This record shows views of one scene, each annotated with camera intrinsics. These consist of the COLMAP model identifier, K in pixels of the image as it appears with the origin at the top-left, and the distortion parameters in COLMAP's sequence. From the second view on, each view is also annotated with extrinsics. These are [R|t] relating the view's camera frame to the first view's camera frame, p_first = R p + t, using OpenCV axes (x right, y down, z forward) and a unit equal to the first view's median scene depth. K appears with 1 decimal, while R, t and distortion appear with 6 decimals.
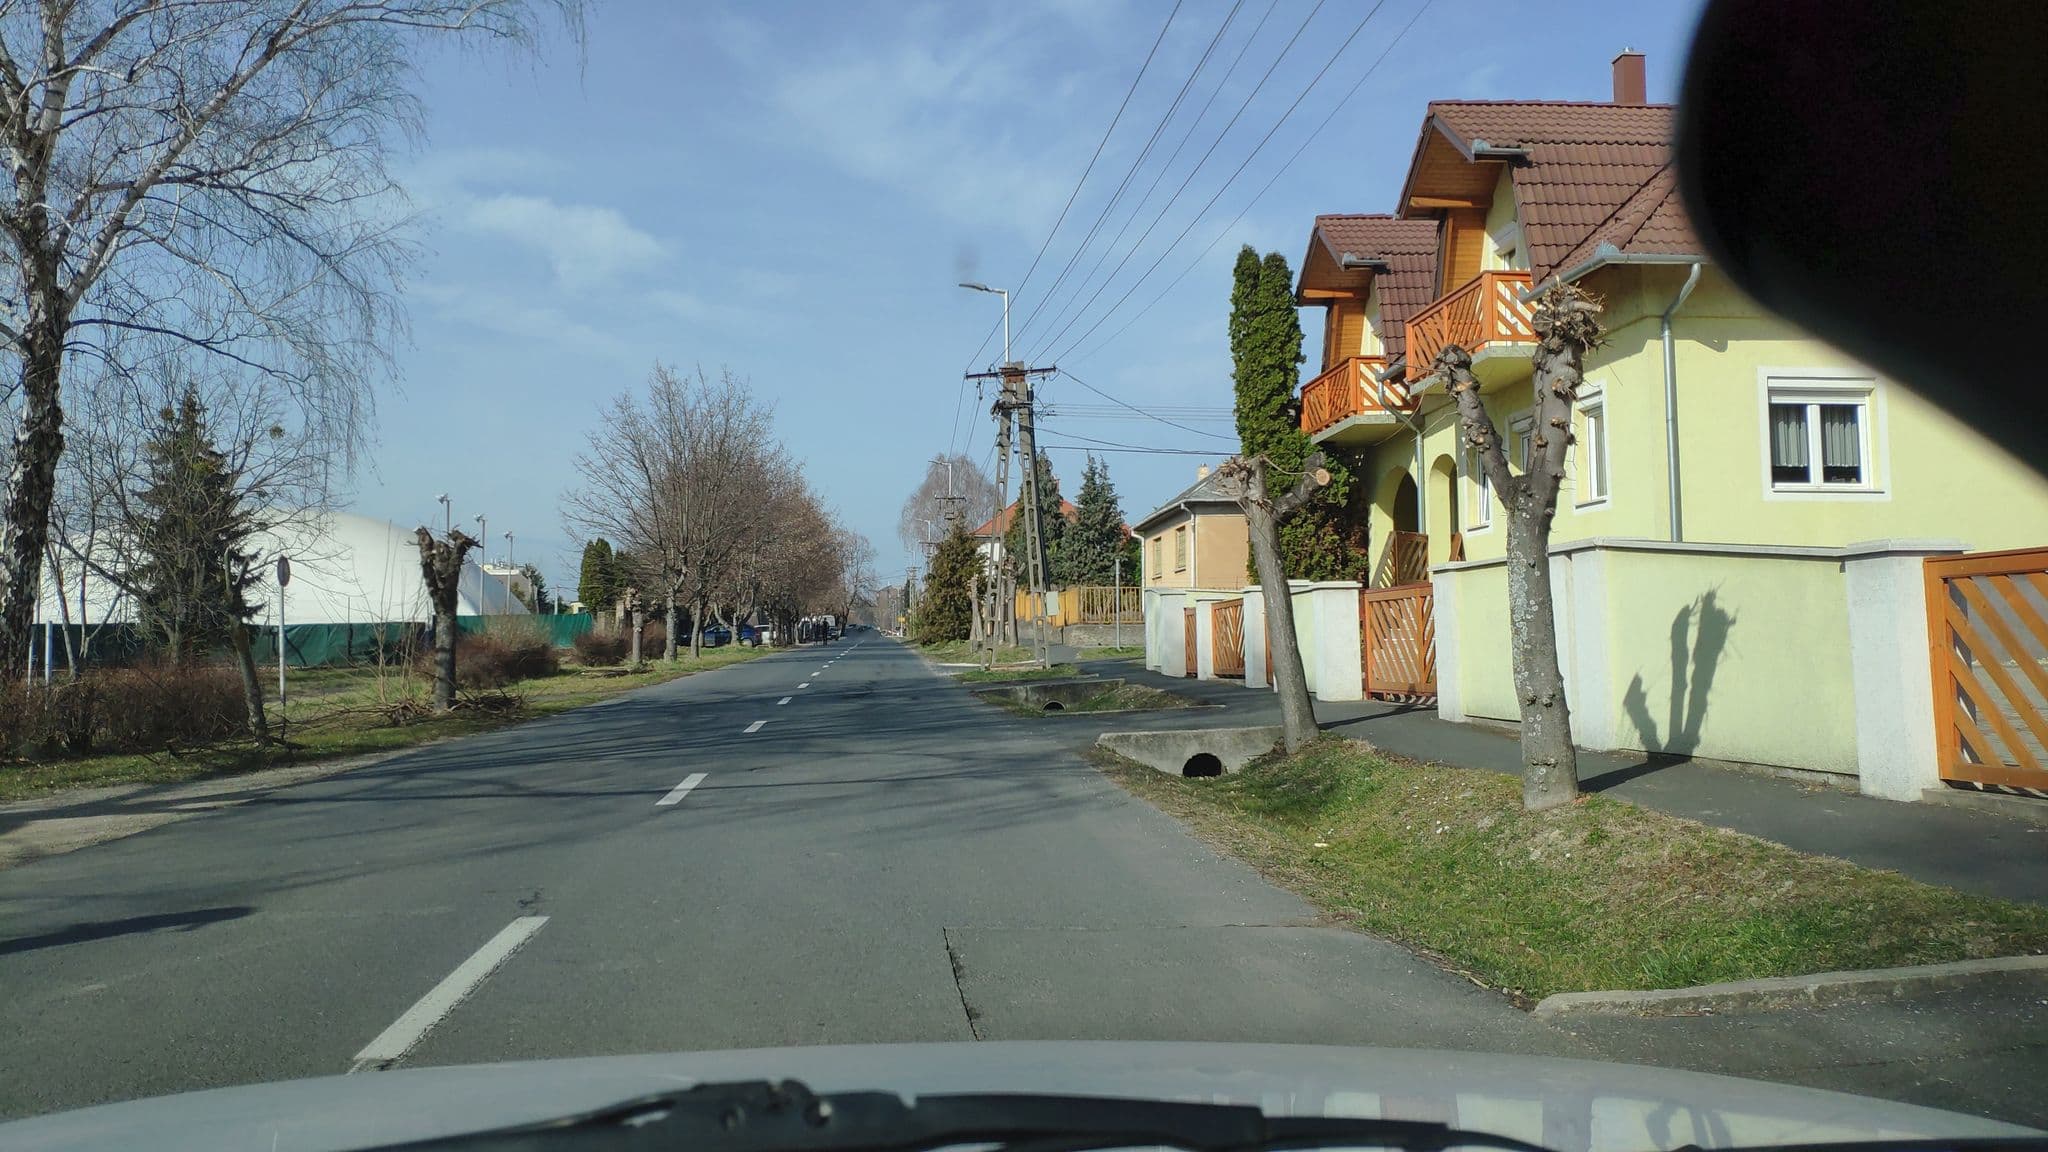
lens RADIAL K [[977.8, 0, 1024.0], [0, 977.8, 576.0], [0, 0, 1]] dist [-0.077588, 0.000097]
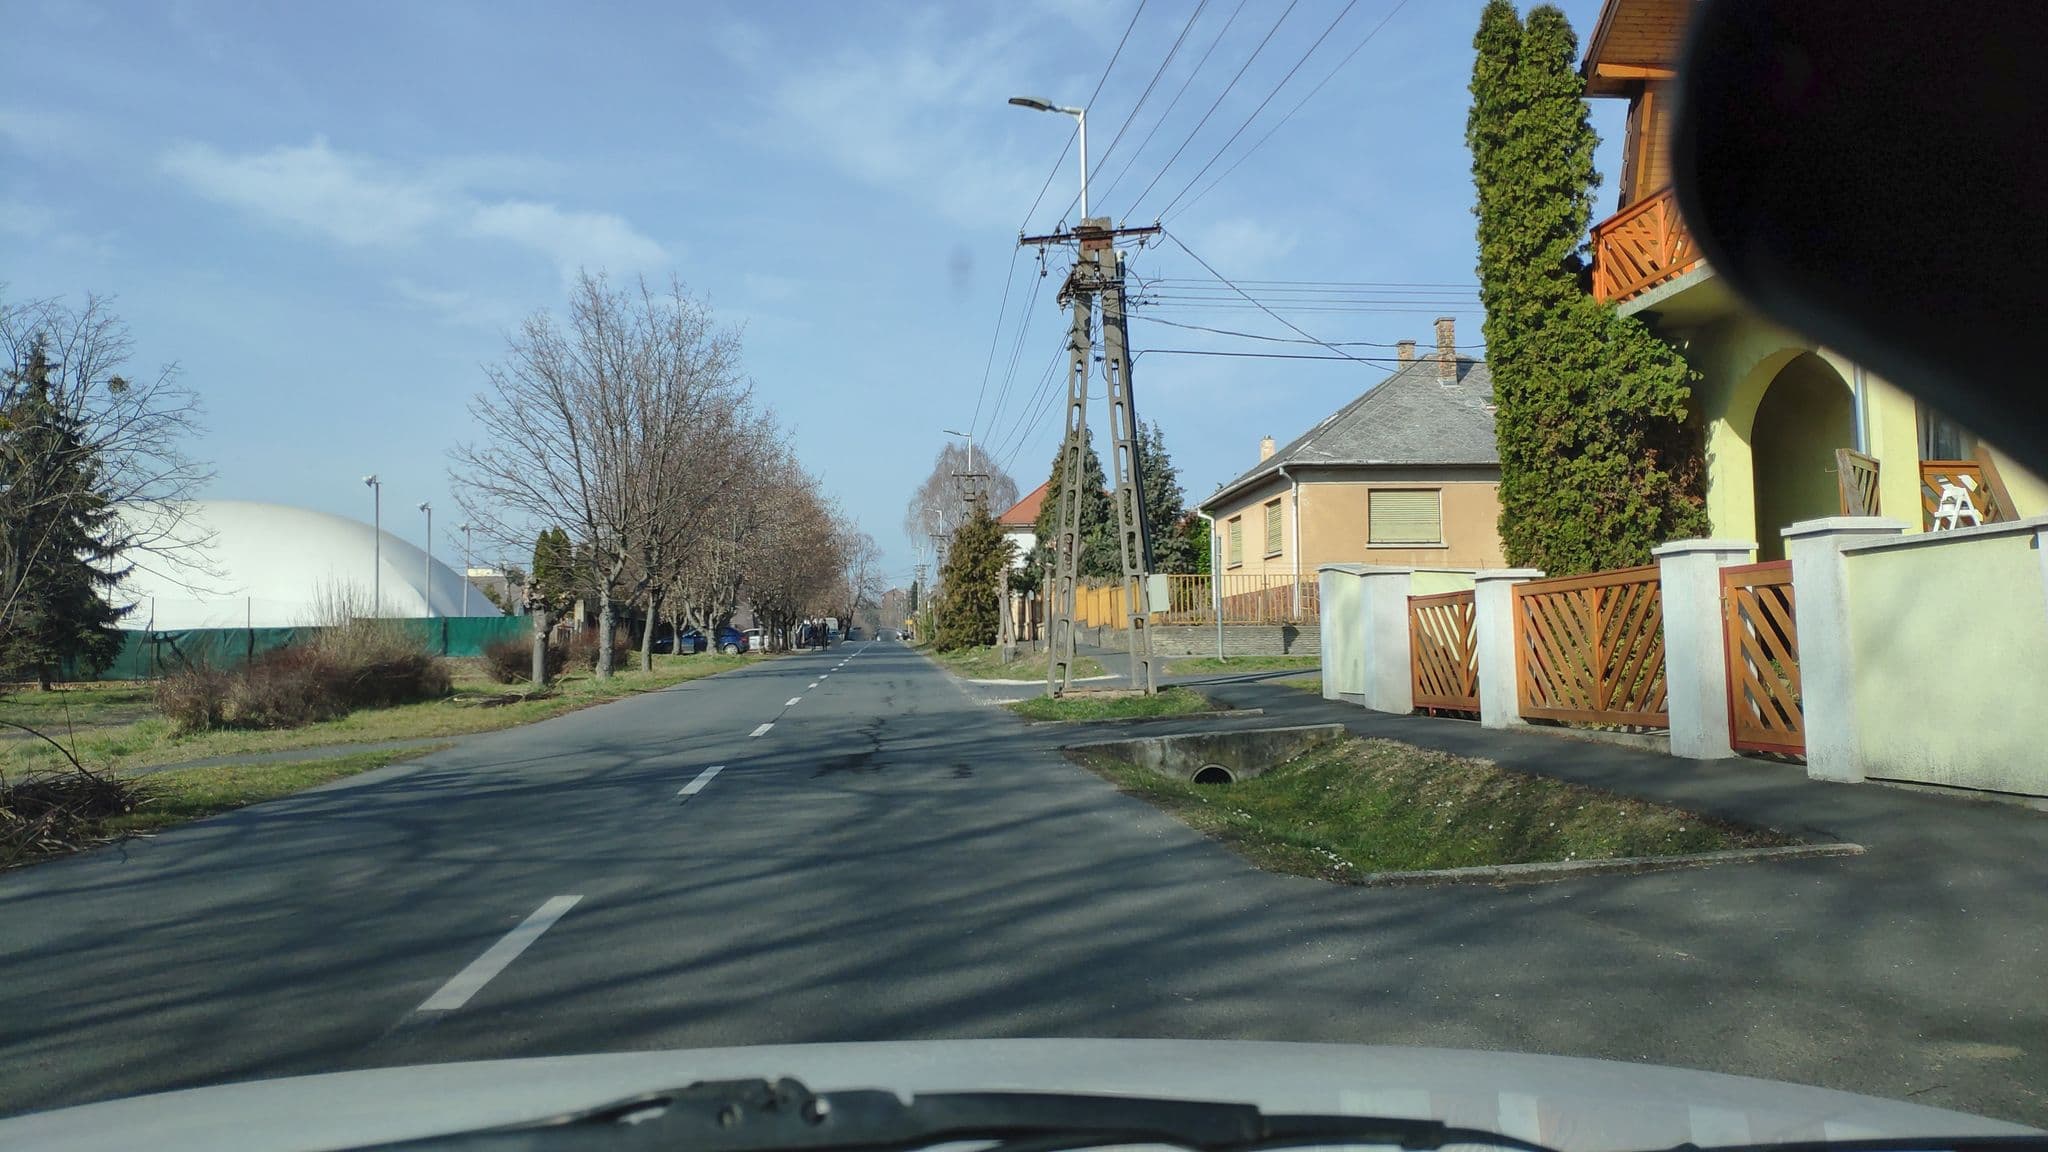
lens RADIAL K [[965.6, 0, 1023.0], [0, 965.6, 595.0], [0, 0, 1]] dist [-0.078386, -0.000253]
pose [[0.999984, -0.003292, -0.004616, -0.037228], [0.003365, 0.999866, 0.015995, 0.012808], [0.004563, -0.016011, 0.999861, 0.243583]]
